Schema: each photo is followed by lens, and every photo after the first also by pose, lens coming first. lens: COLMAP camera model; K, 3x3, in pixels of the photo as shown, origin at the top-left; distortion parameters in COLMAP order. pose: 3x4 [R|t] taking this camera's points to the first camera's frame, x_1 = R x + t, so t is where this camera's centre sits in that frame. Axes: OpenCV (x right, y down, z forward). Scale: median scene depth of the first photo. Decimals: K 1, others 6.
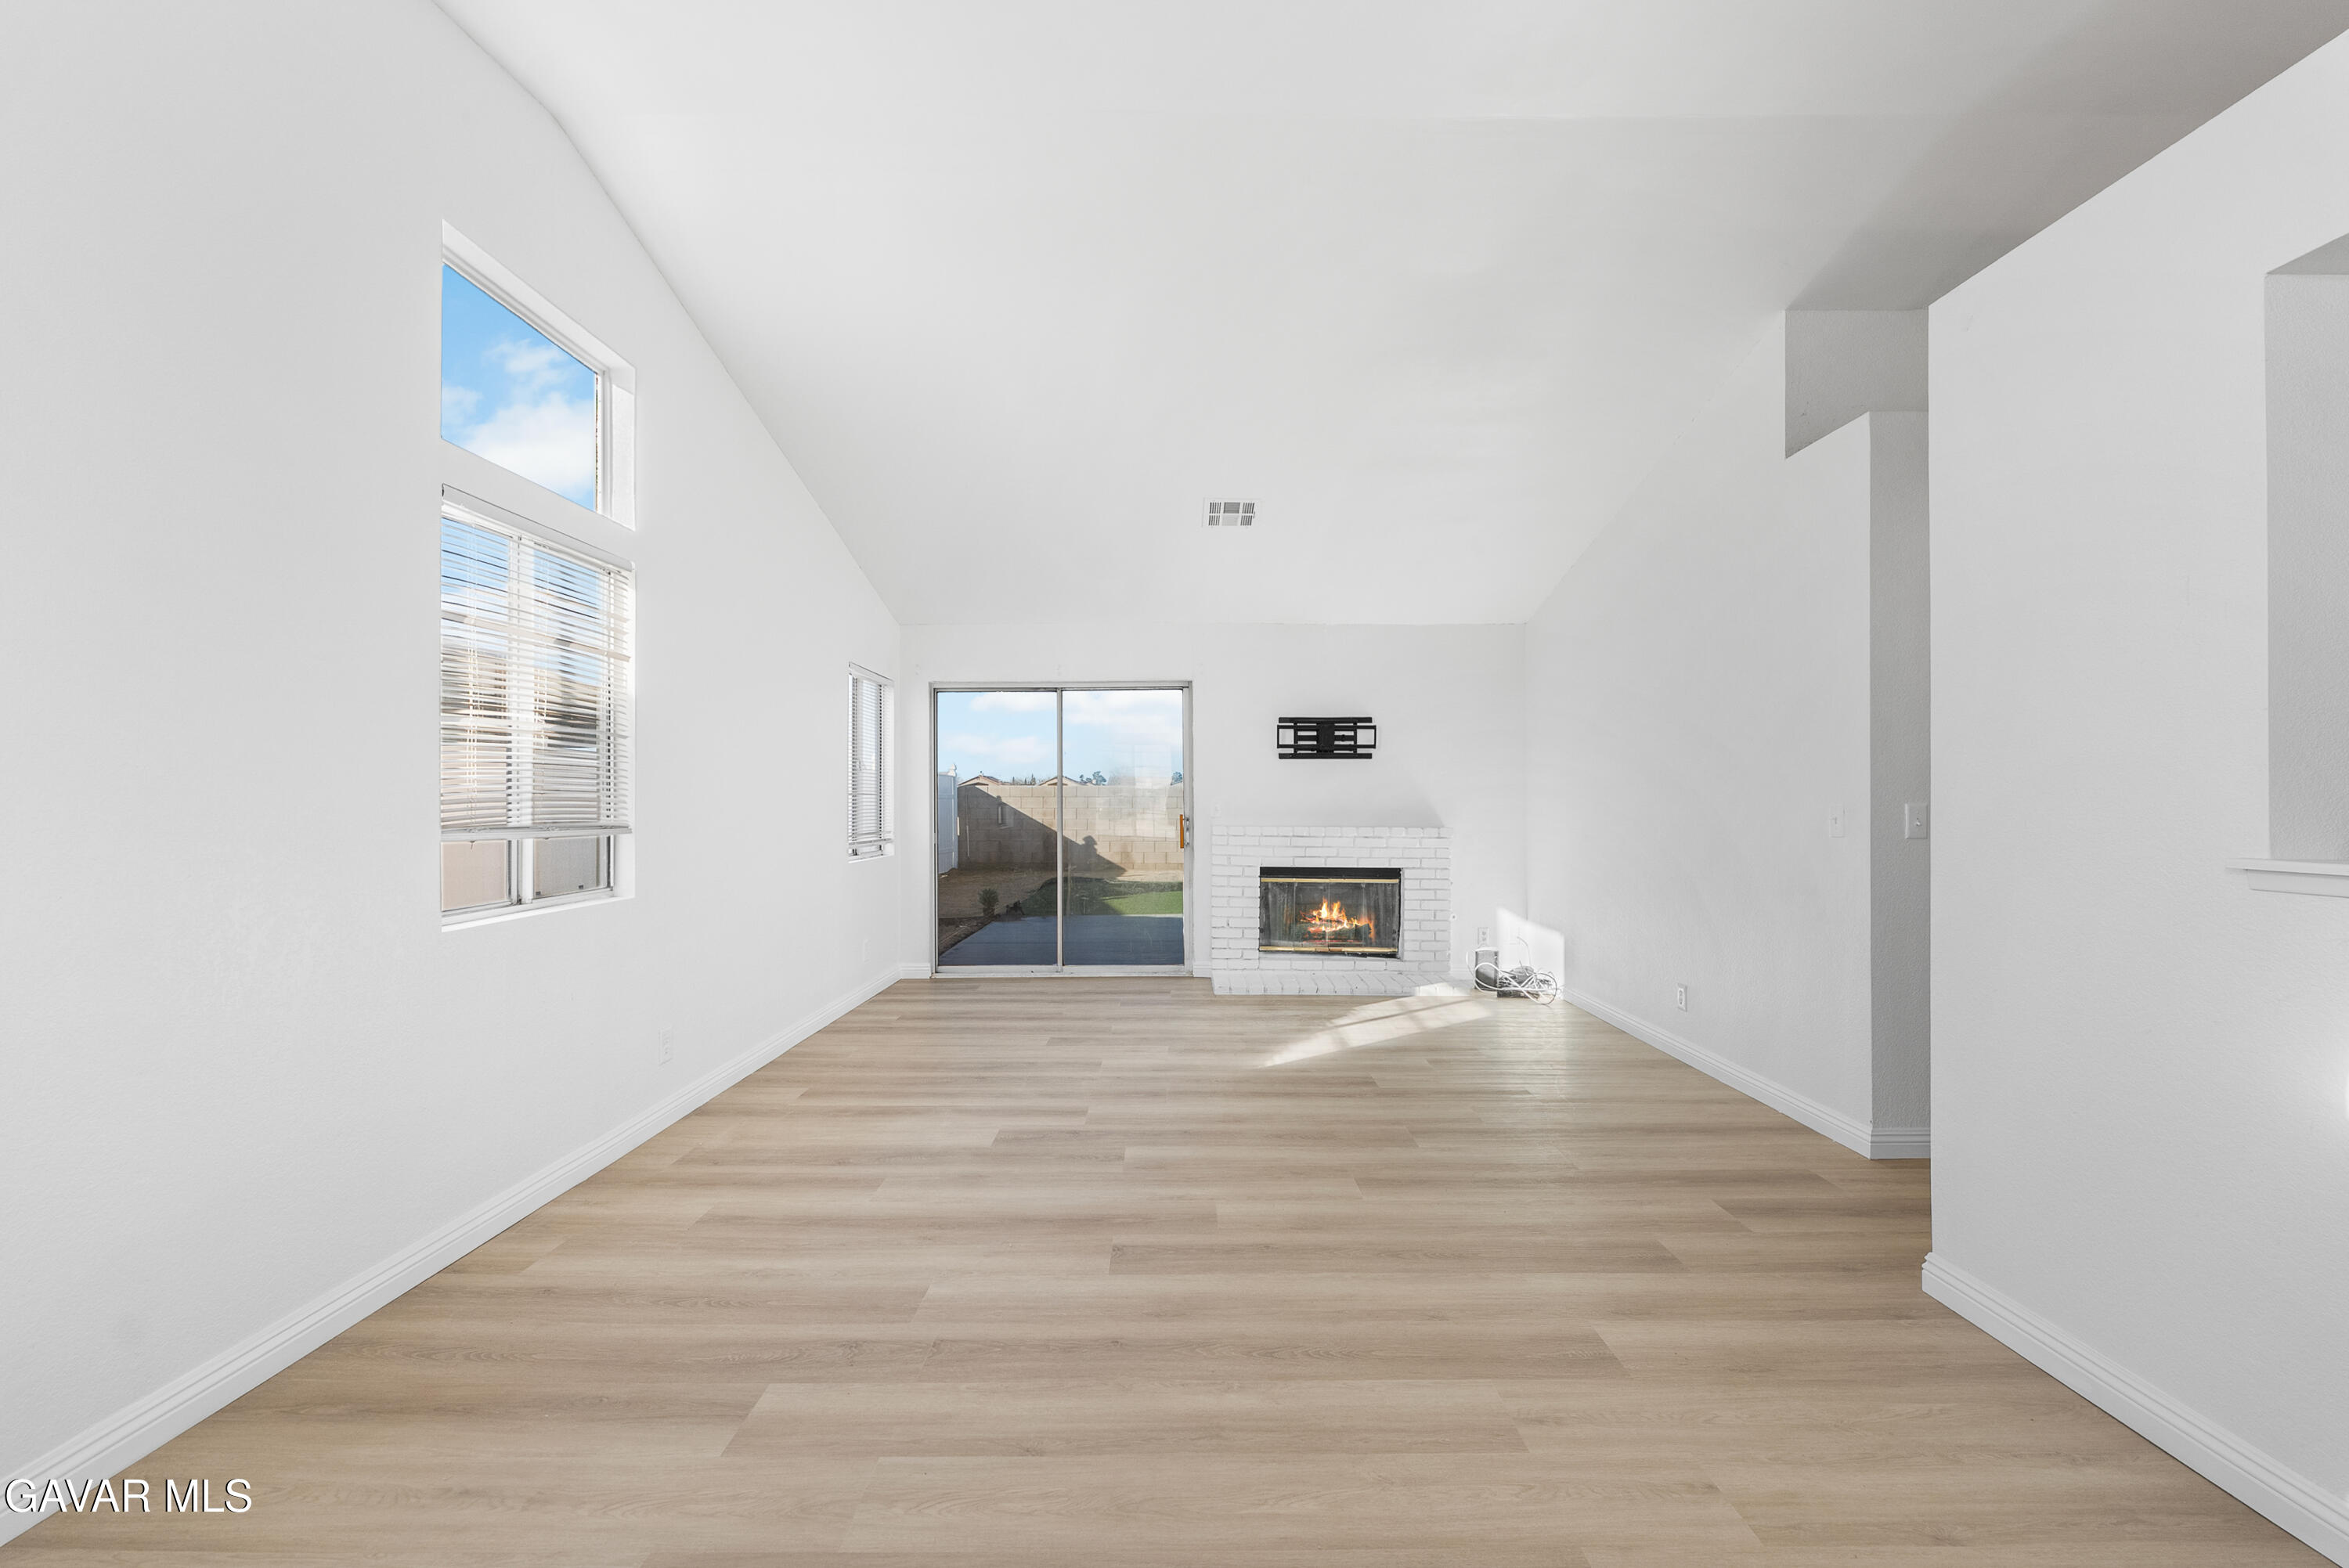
lens RADIAL K [[960.4, 0, 1190.2], [0, 960.4, 789.0], [0, 0, 1]] dist [0.001072, 0.000118]
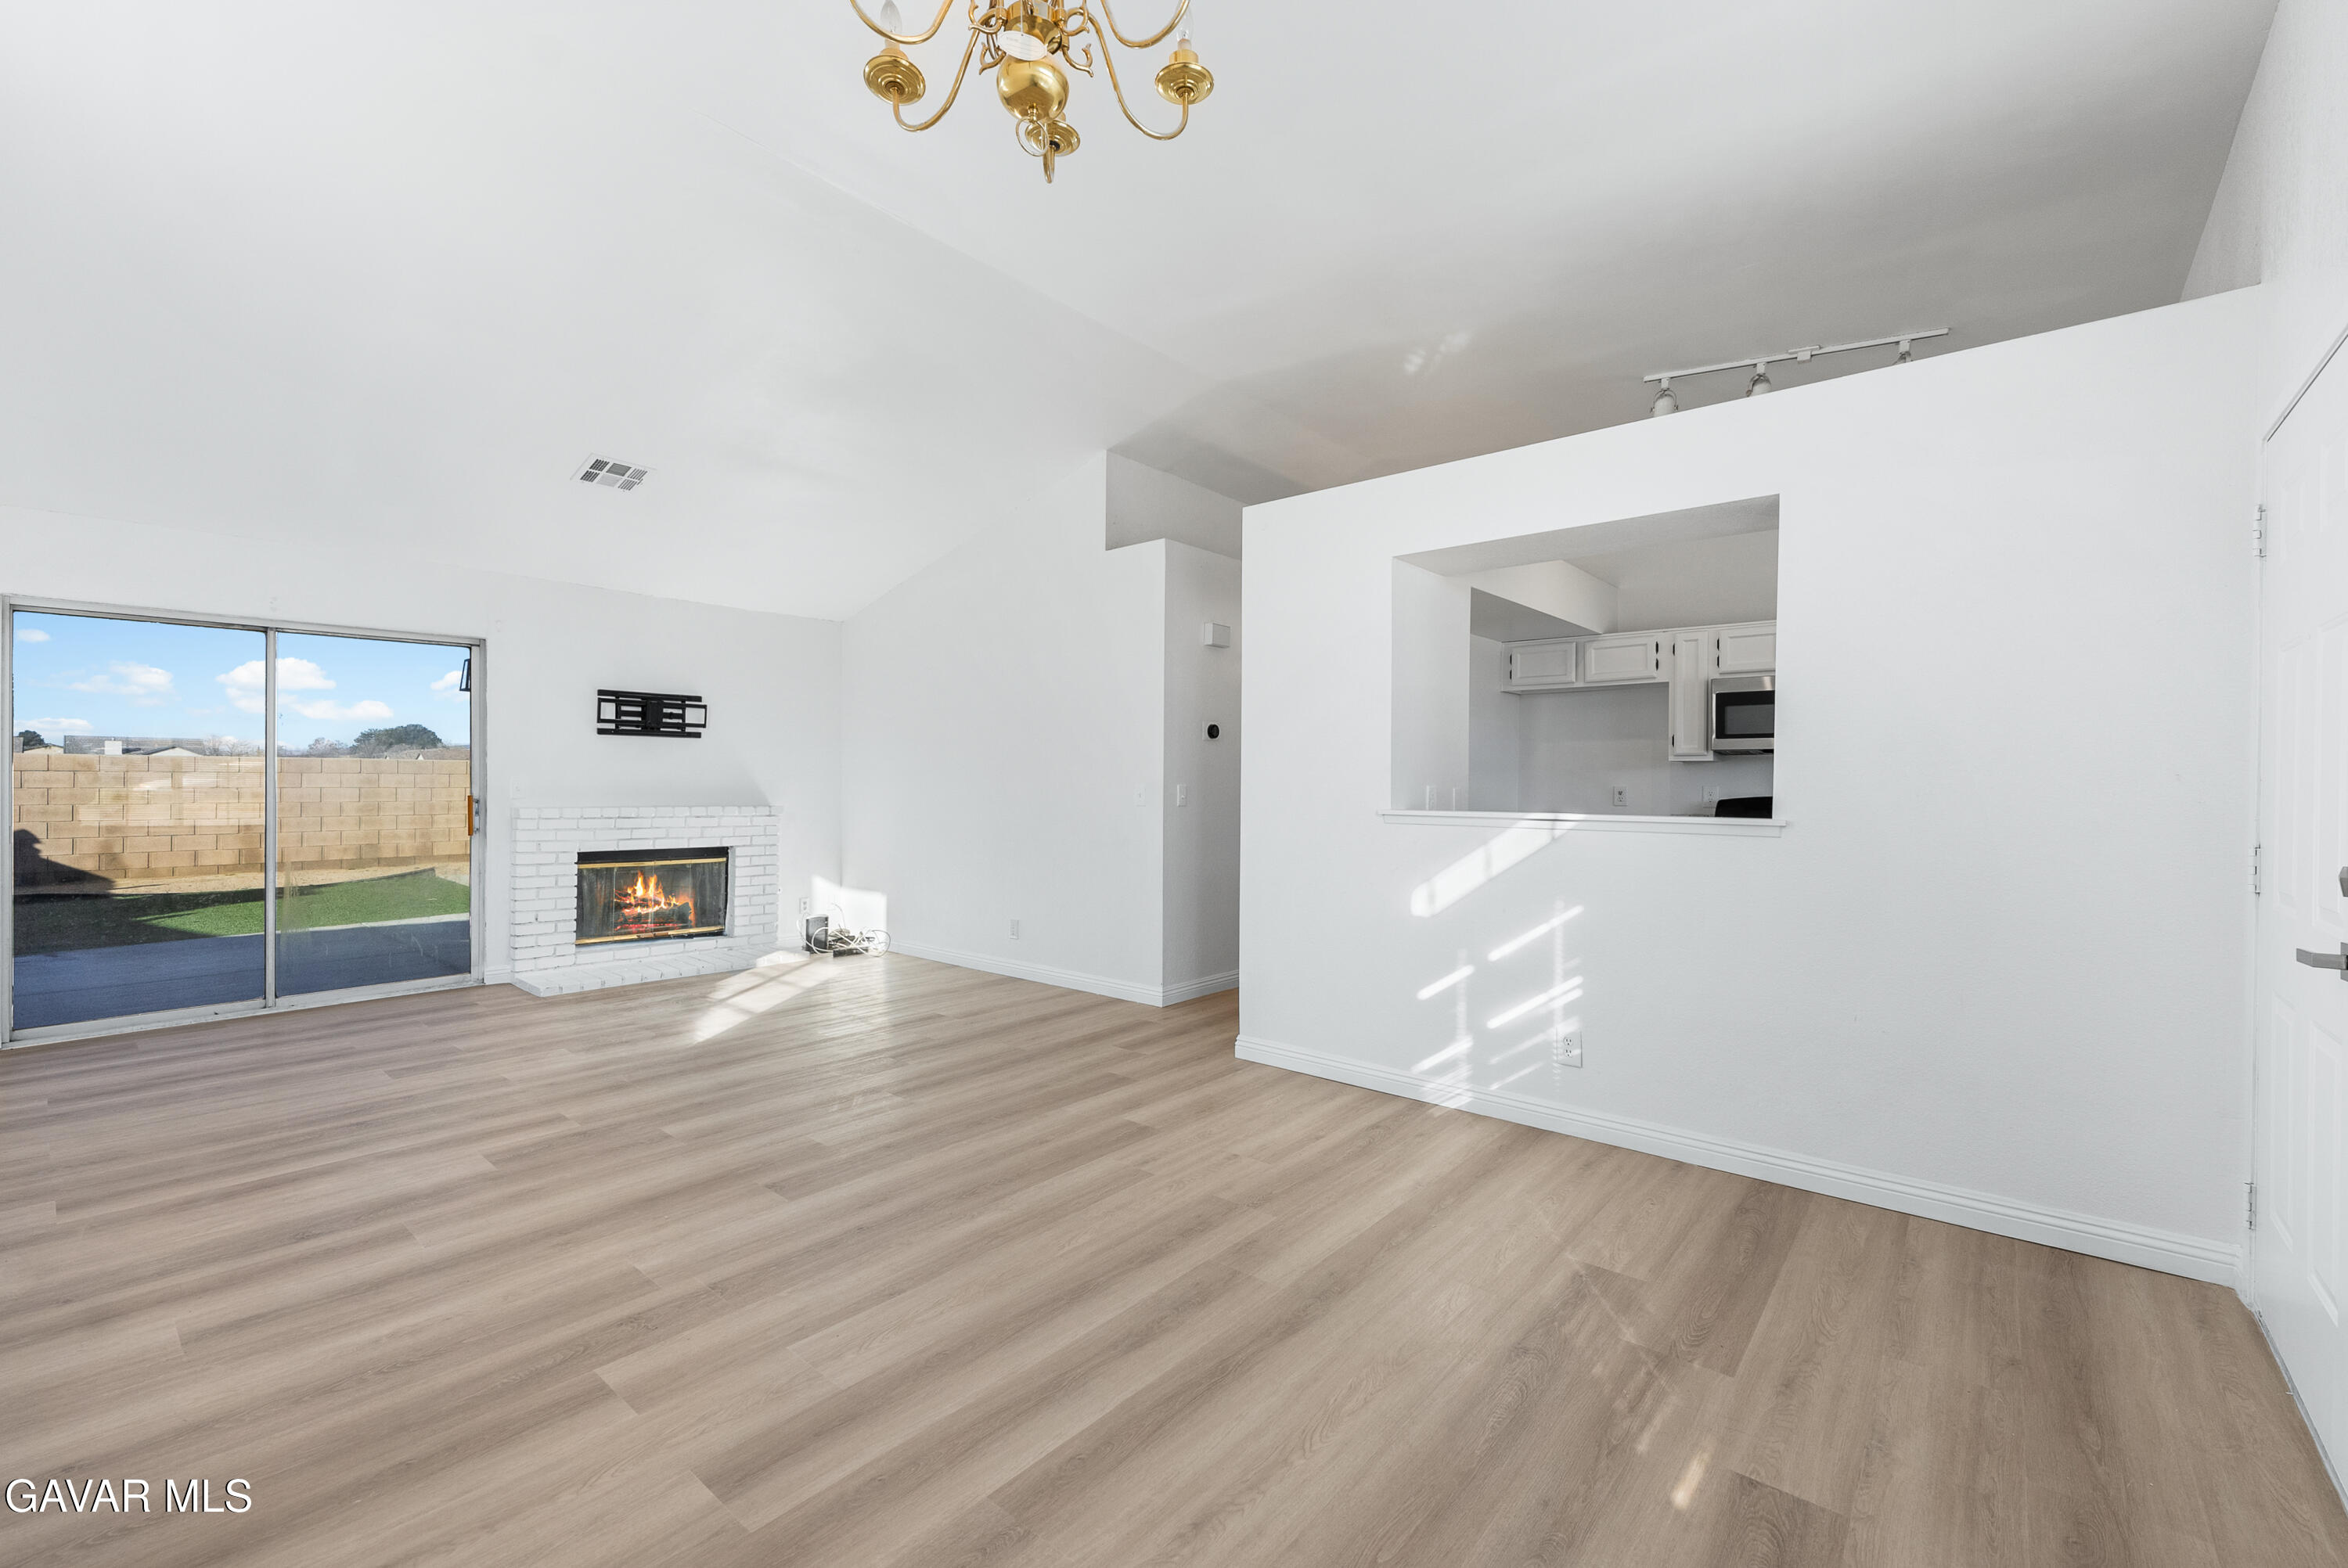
lens RADIAL K [[959.9, 0, 1189.7], [0, 959.9, 789.0], [0, 0, 1]] dist [0.001072, 0.000118]
pose [[0.647352, -0.002710, 0.762187, -0.248159], [-0.014687, 0.999764, 0.016029, -0.002240], [-0.762050, -0.021571, 0.647159, -0.031424]]
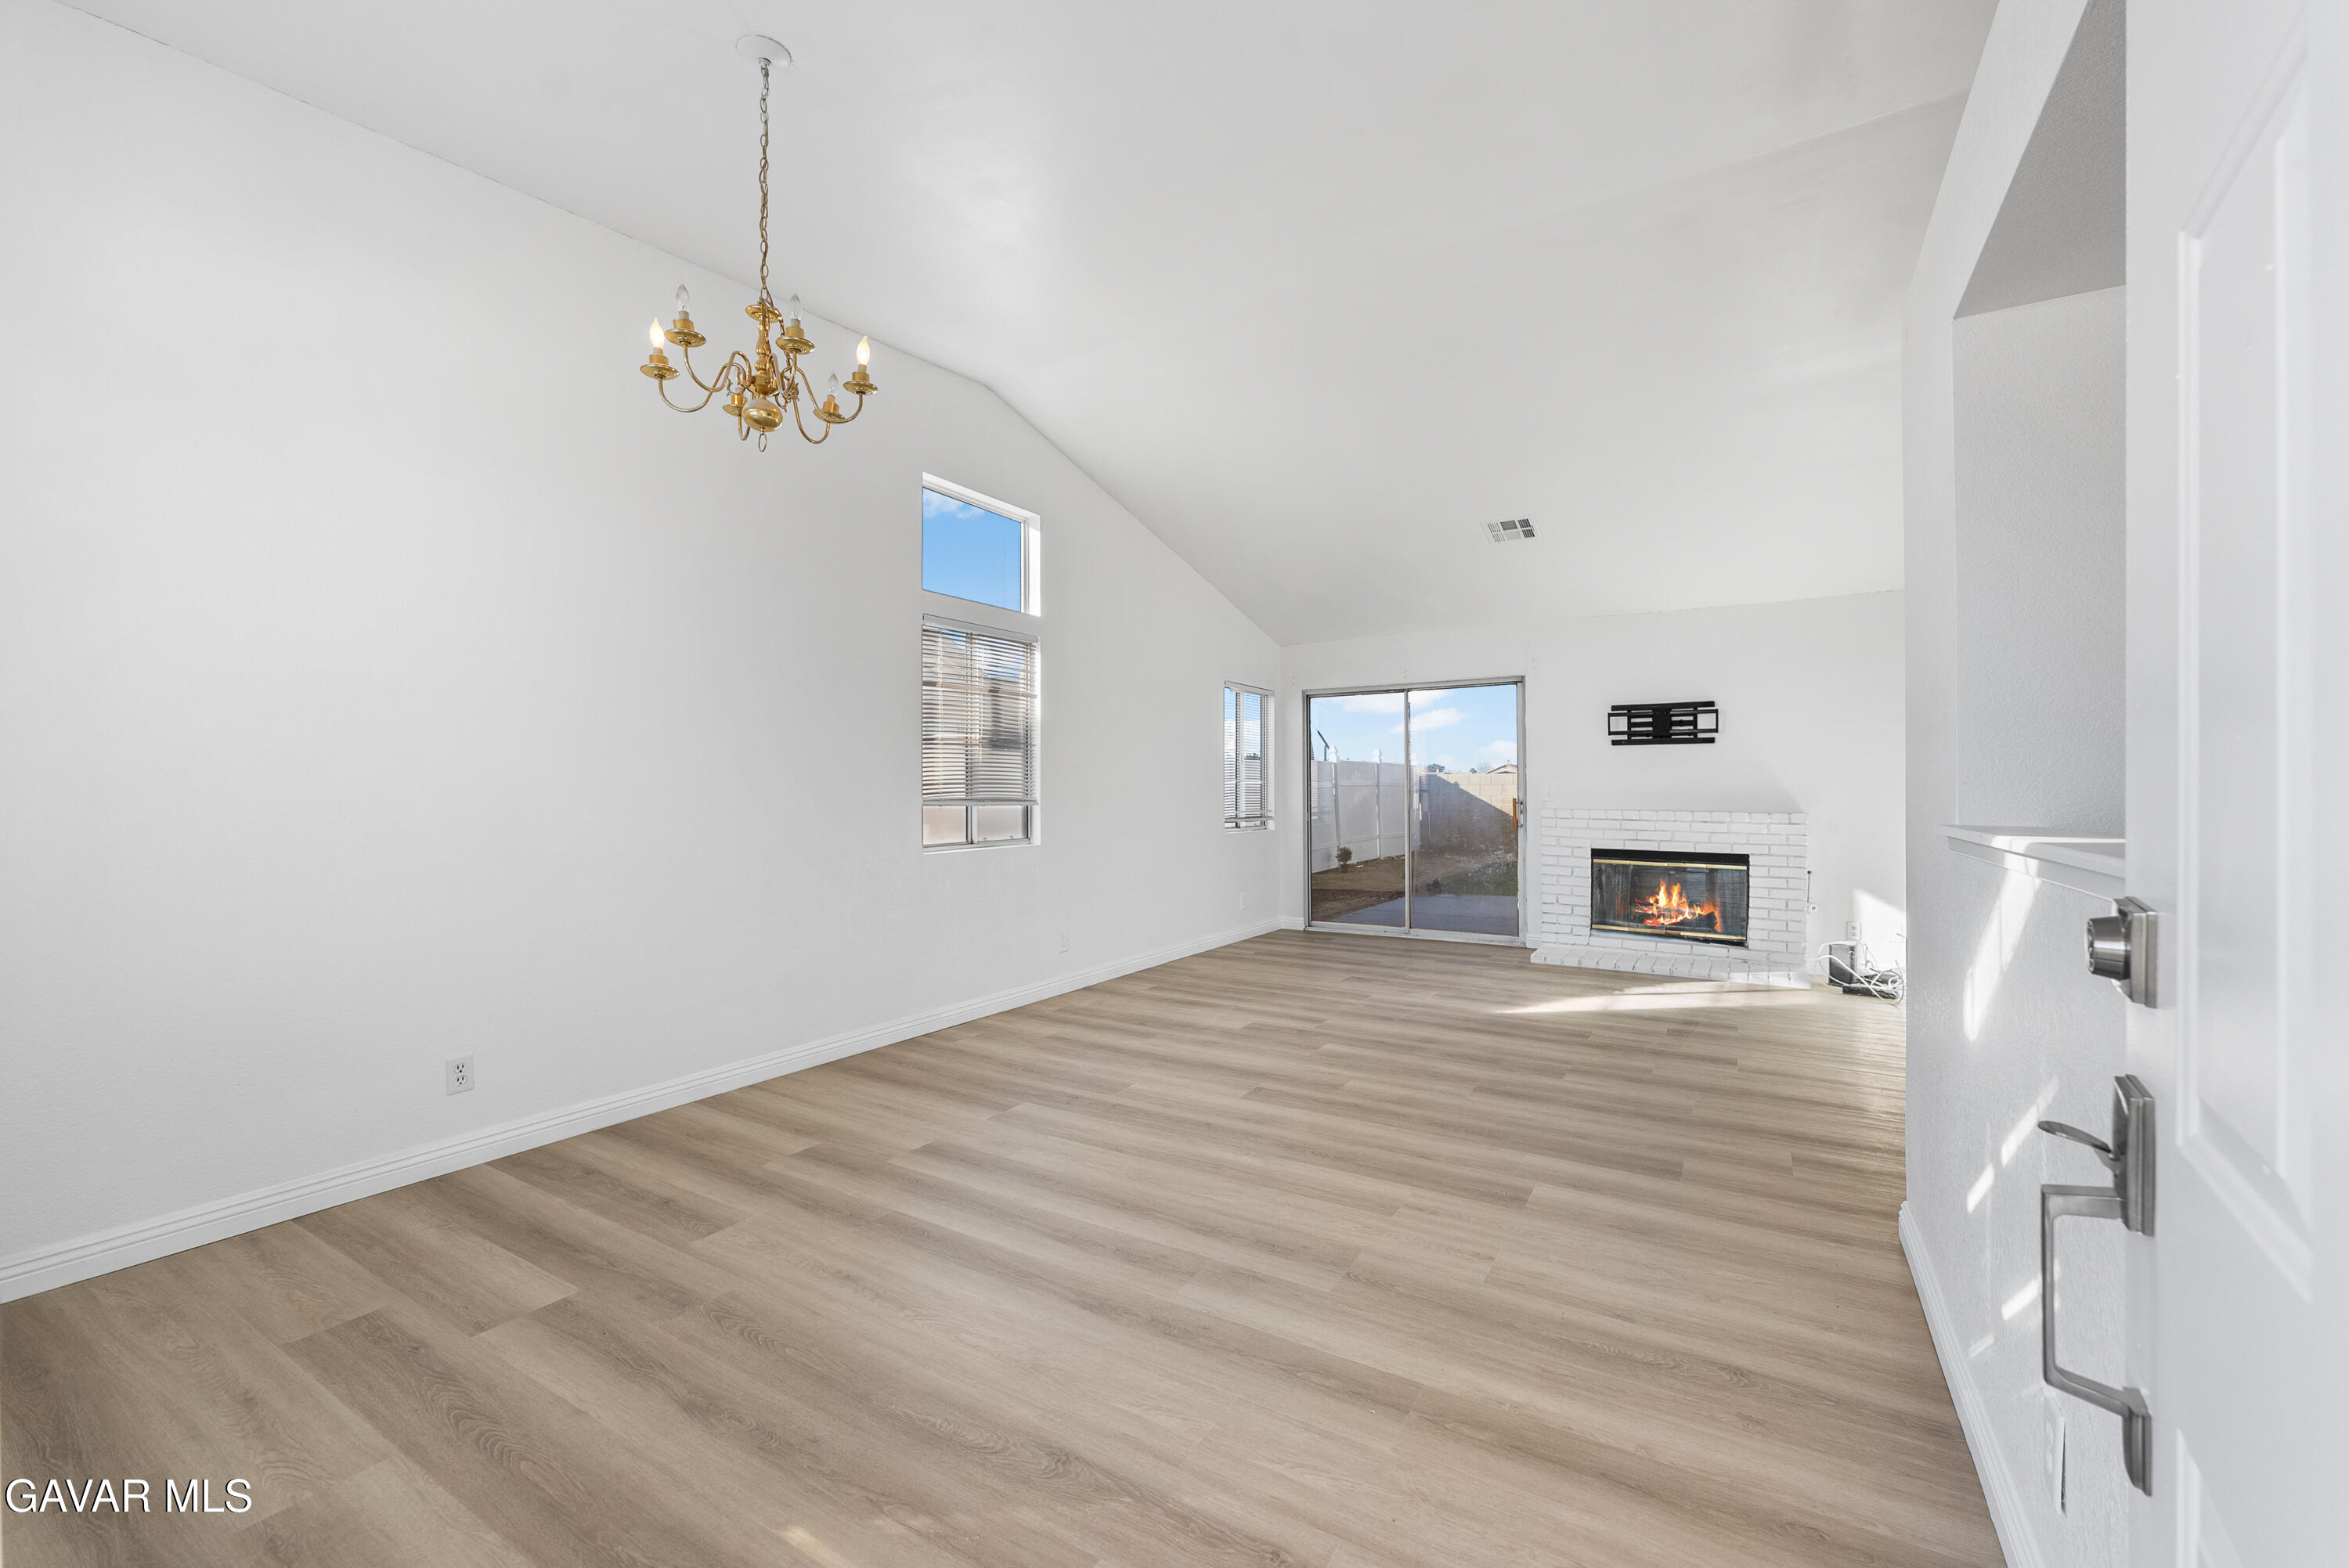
lens RADIAL K [[947.3, 0, 1196.2], [0, 947.3, 789.9], [0, 0, 1]] dist [0.000378, 0.000018]
pose [[0.857430, -0.000018, -0.514601, 0.240092], [0.006717, 0.999915, 0.011157, 0.002201], [0.514557, -0.013023, 0.857357, -0.115763]]
